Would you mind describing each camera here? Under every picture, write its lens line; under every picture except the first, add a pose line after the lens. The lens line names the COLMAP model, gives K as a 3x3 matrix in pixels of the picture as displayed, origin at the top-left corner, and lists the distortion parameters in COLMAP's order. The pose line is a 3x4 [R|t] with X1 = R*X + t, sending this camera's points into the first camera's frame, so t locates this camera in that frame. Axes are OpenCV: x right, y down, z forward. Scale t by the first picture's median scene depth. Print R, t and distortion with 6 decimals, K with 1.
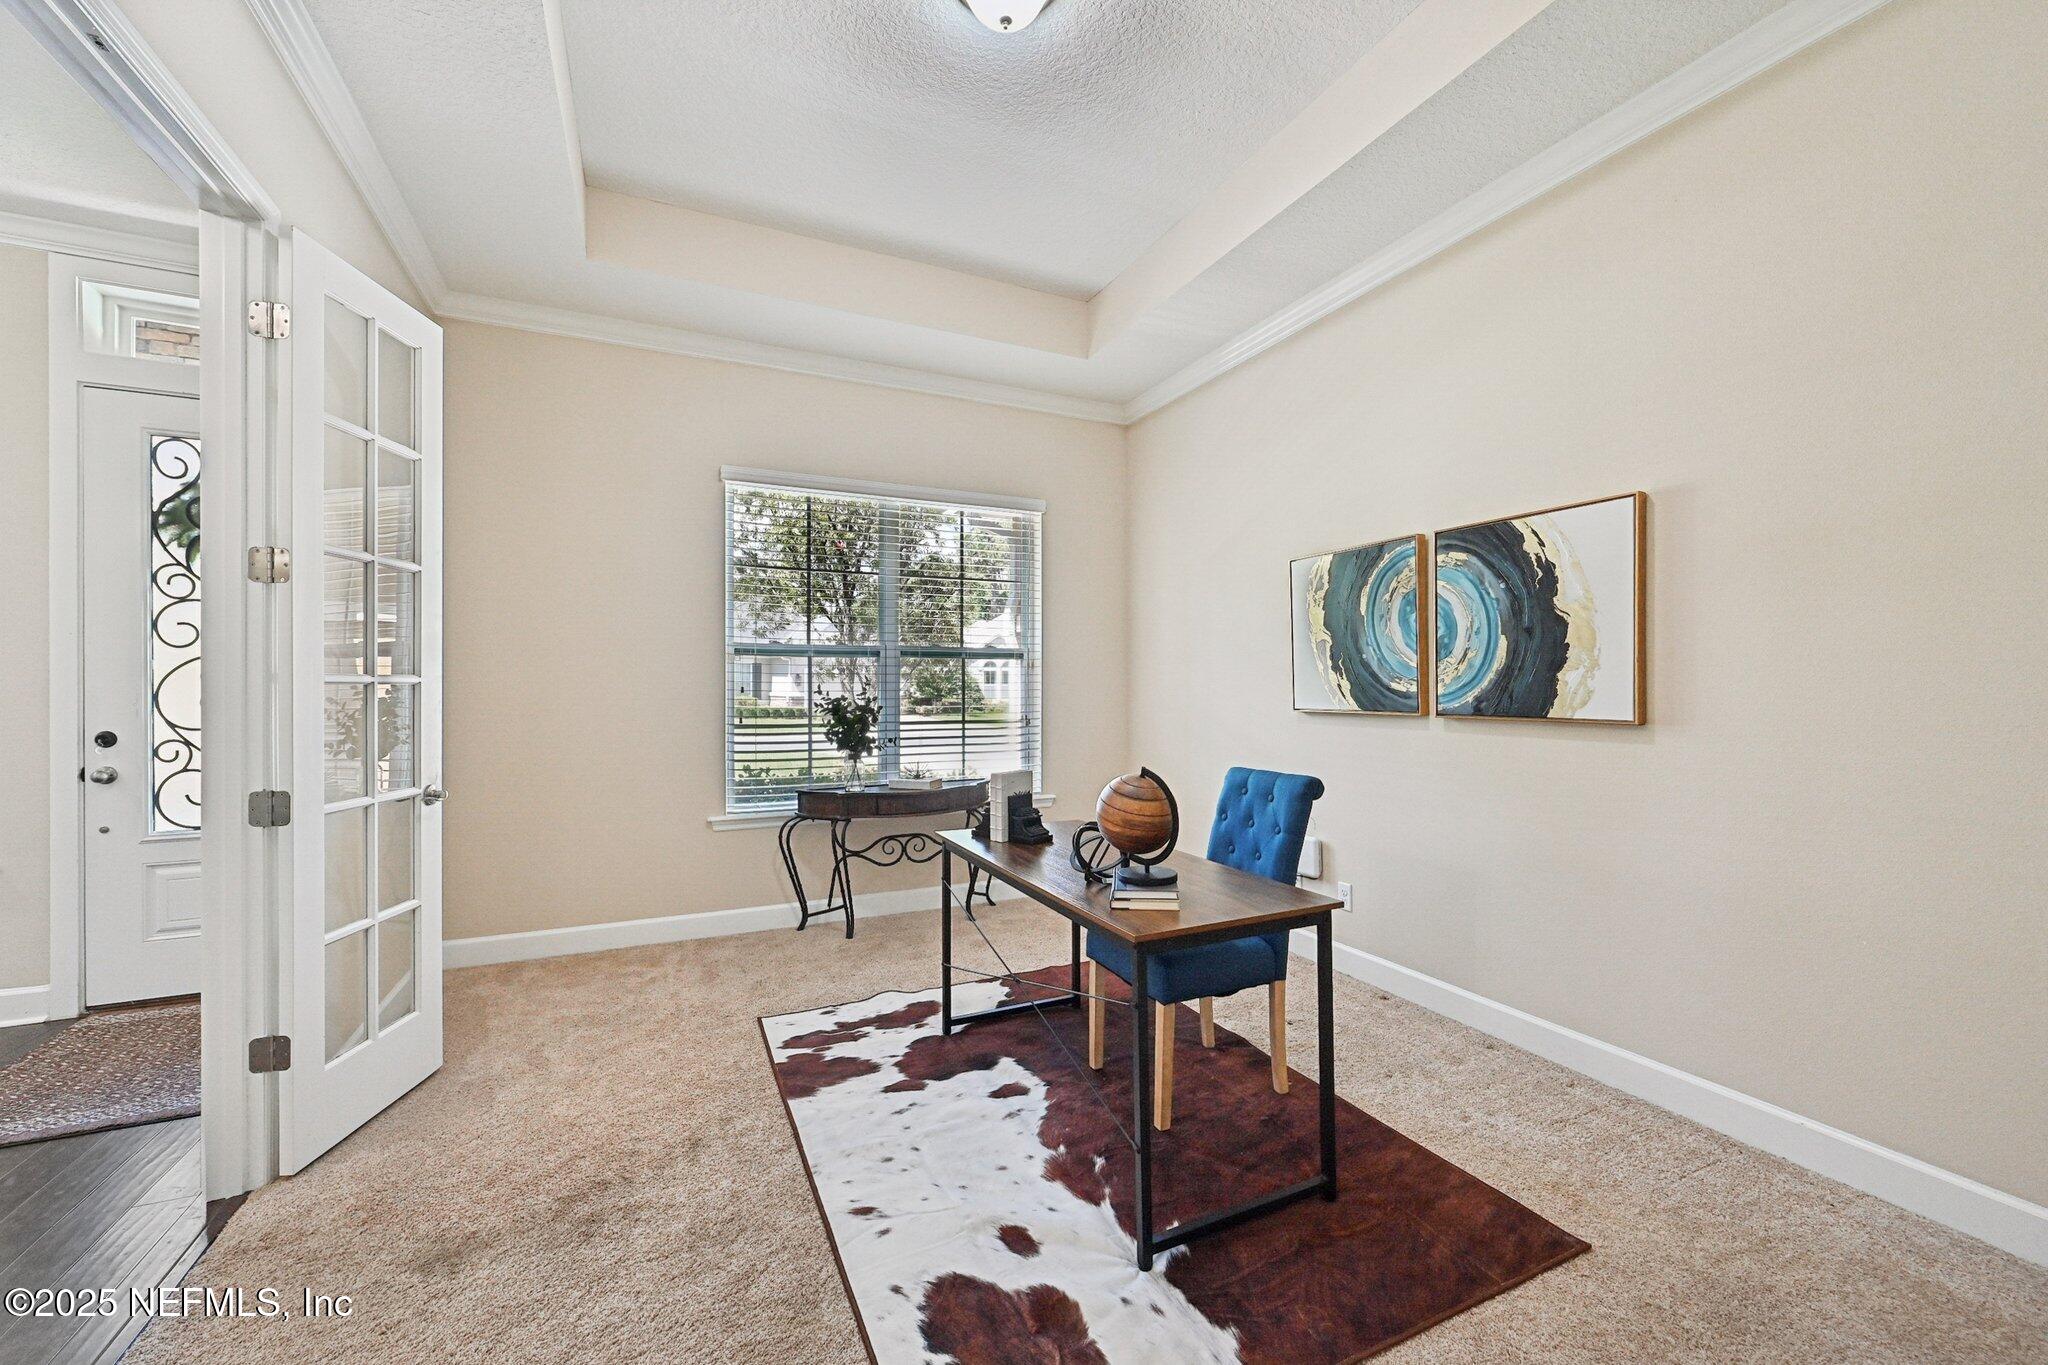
lens RADIAL K [[808.6, 0, 1044.4], [0, 808.6, 686.2], [0, 0, 1]] dist [-0.003607, -0.000912]
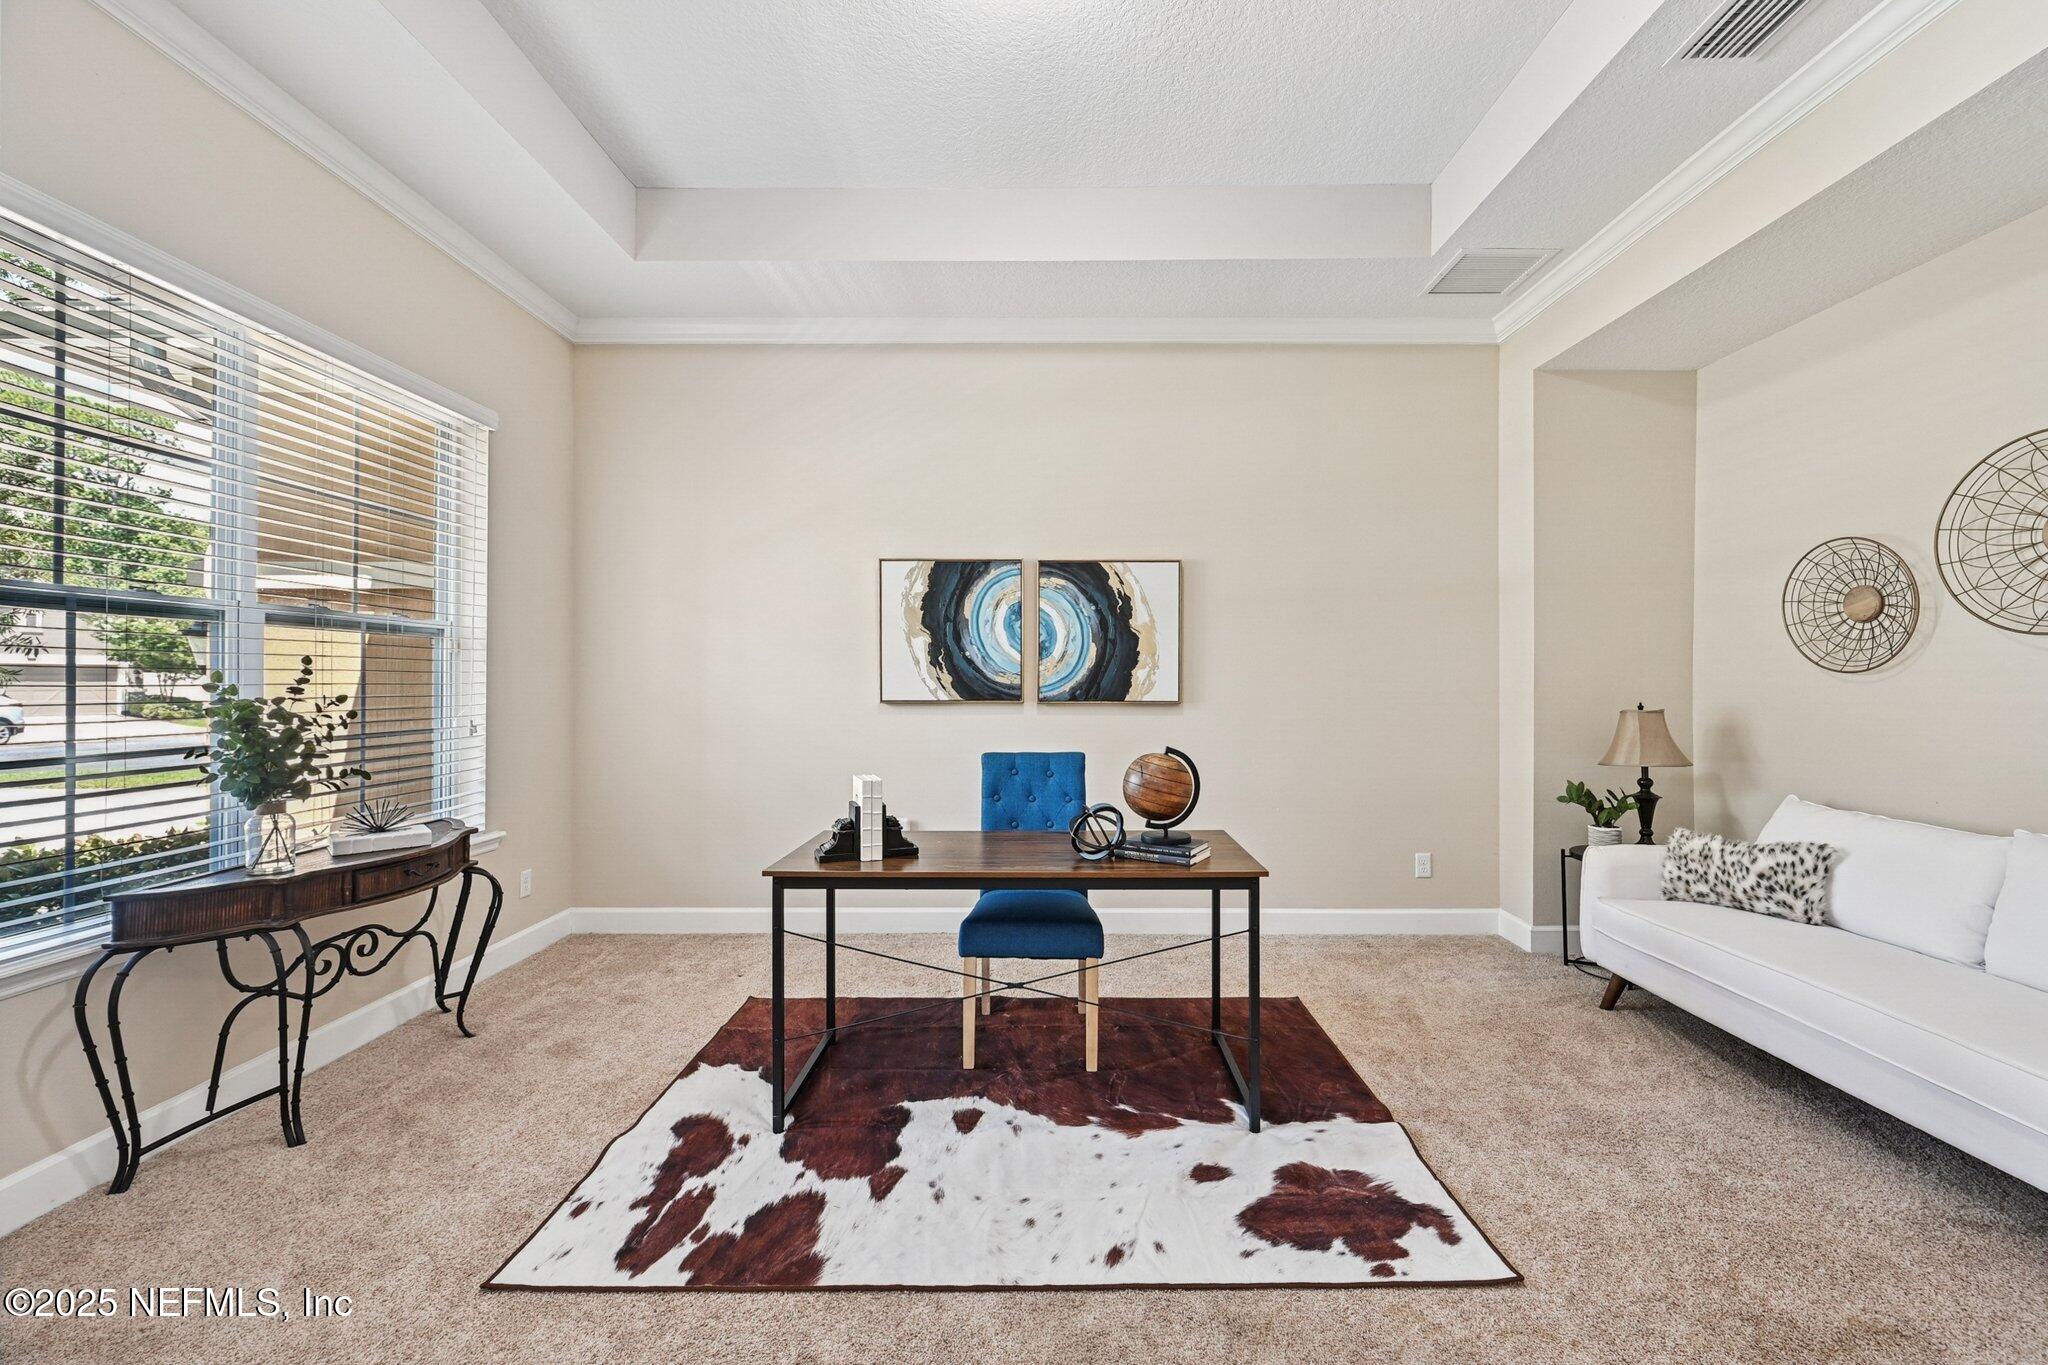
lens RADIAL K [[808.6, 0, 1046.3], [0, 808.6, 682.0], [0, 0, 1]] dist [-0.003607, -0.000912]
pose [[0.434947, 0.001302, 0.900455, -0.731618], [-0.002445, 0.999997, -0.000265, 0.004970], [-0.900453, -0.002086, 0.434949, 0.461850]]
